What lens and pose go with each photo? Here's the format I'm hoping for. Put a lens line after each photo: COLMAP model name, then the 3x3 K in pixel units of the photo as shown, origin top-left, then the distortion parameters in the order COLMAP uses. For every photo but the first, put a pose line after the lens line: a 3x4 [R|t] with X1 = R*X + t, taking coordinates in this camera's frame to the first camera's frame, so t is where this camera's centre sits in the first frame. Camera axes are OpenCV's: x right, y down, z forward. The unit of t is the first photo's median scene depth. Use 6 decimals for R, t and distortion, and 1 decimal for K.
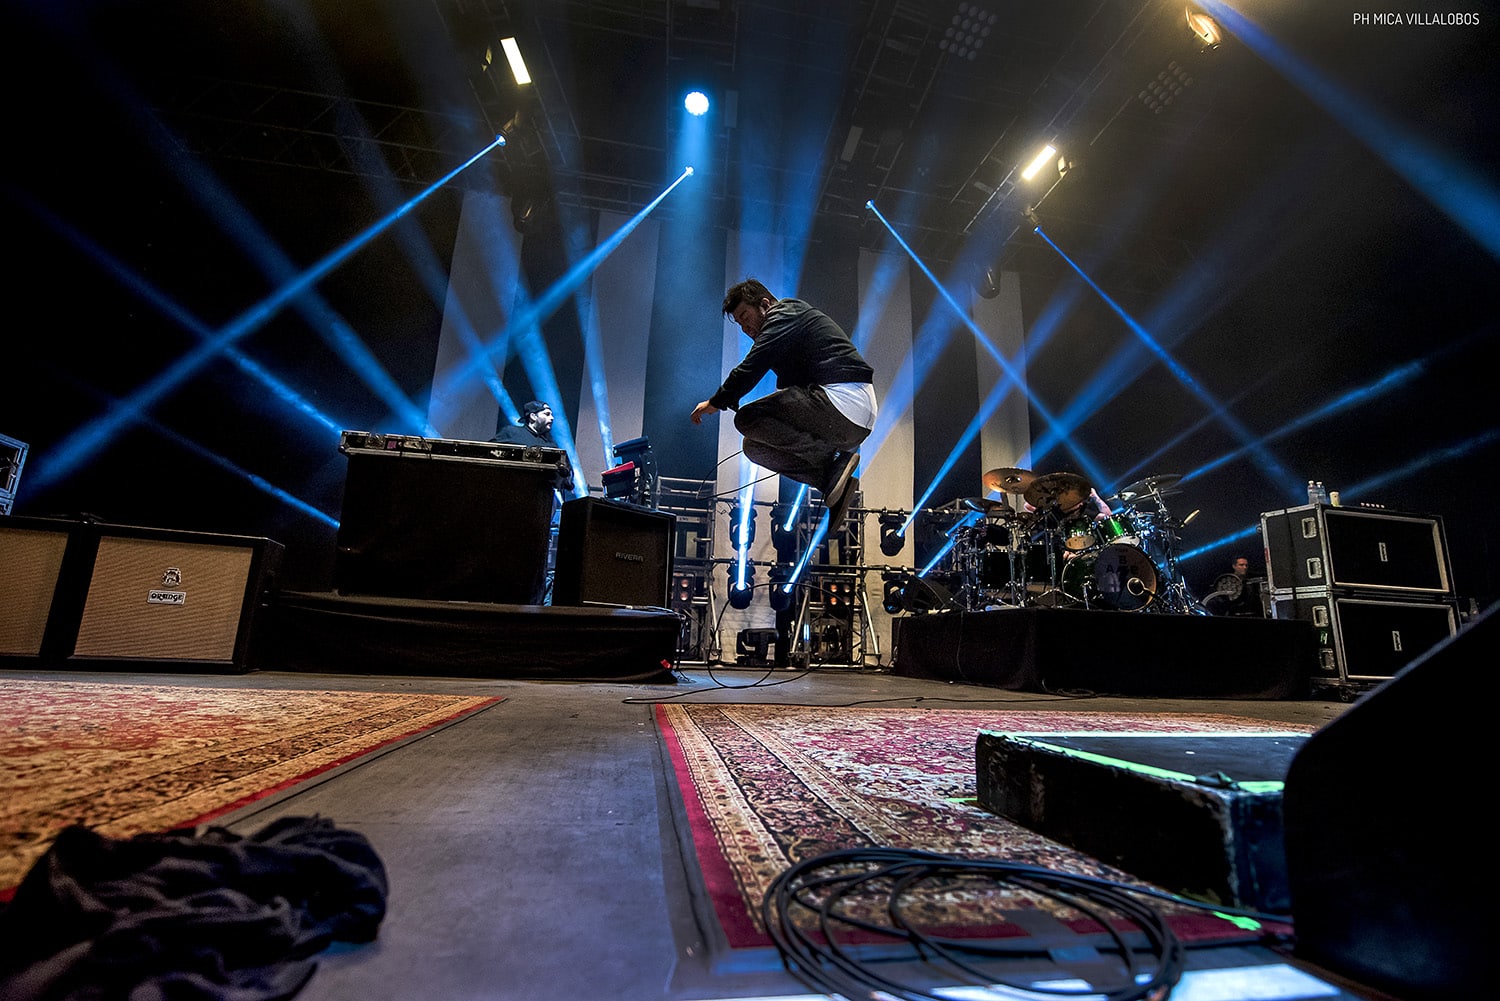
lens RADIAL K [[611.5, 0, 750.0], [0, 611.5, 500.5], [0, 0, 1]] dist [0.000424, -0.000072]
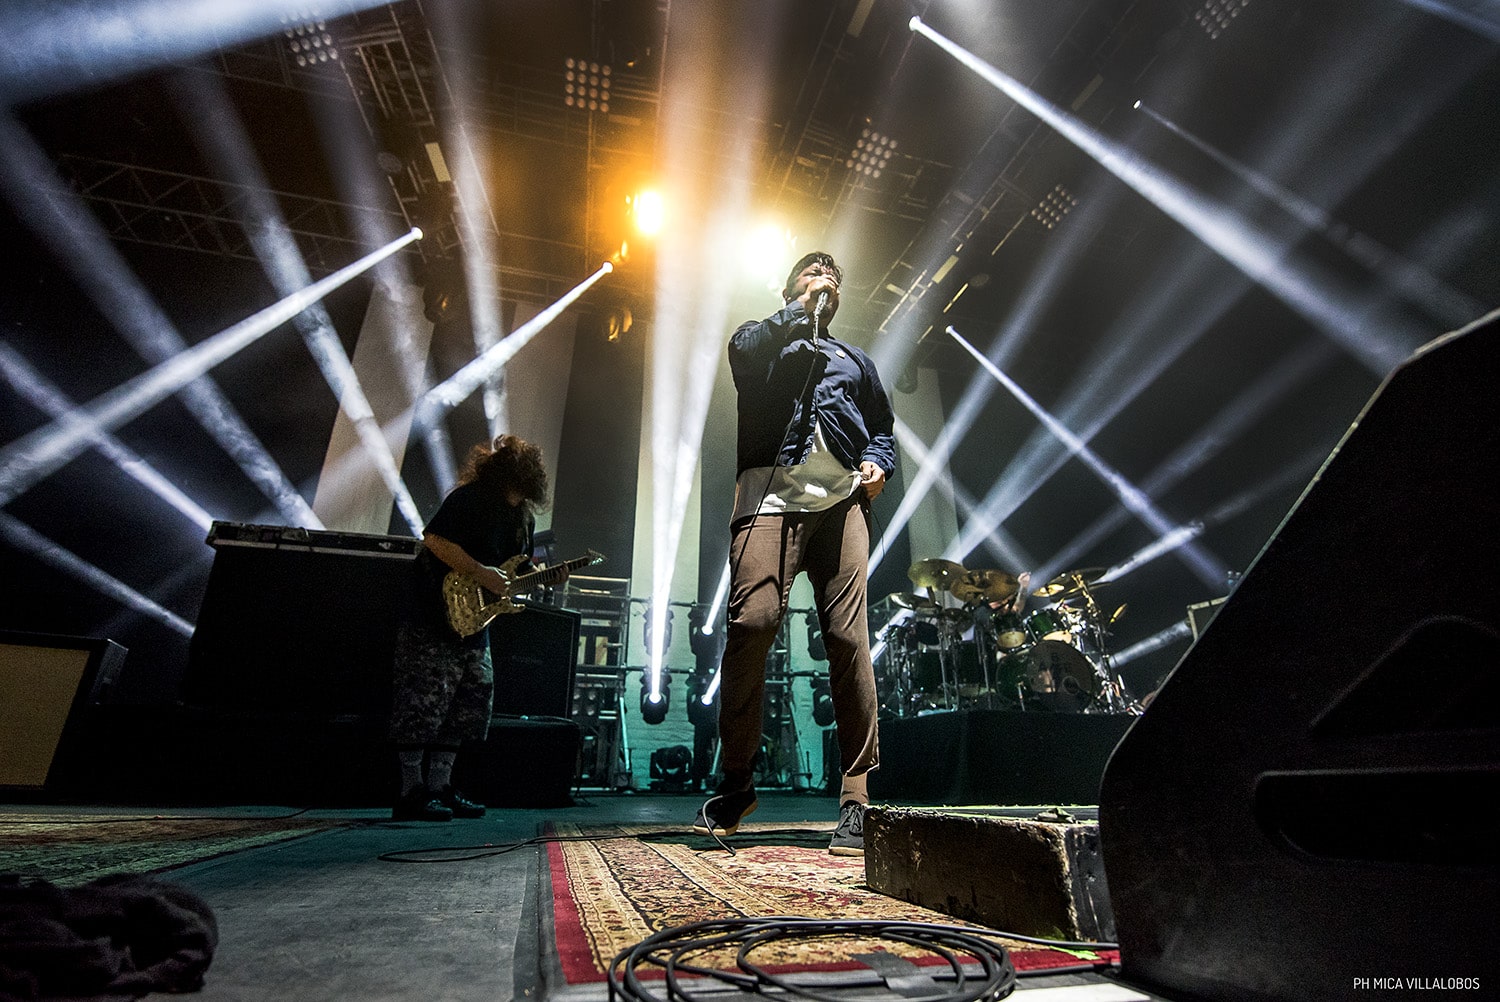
lens RADIAL K [[724.4, 0, 750.0], [0, 724.4, 501.0], [0, 0, 1]] dist [-0.001077, -0.000589]
pose [[0.998189, 0.004929, 0.059957, 0.068972], [0.006357, 0.982417, -0.186591, 0.065798], [-0.059823, 0.186634, 0.980606, -0.116823]]
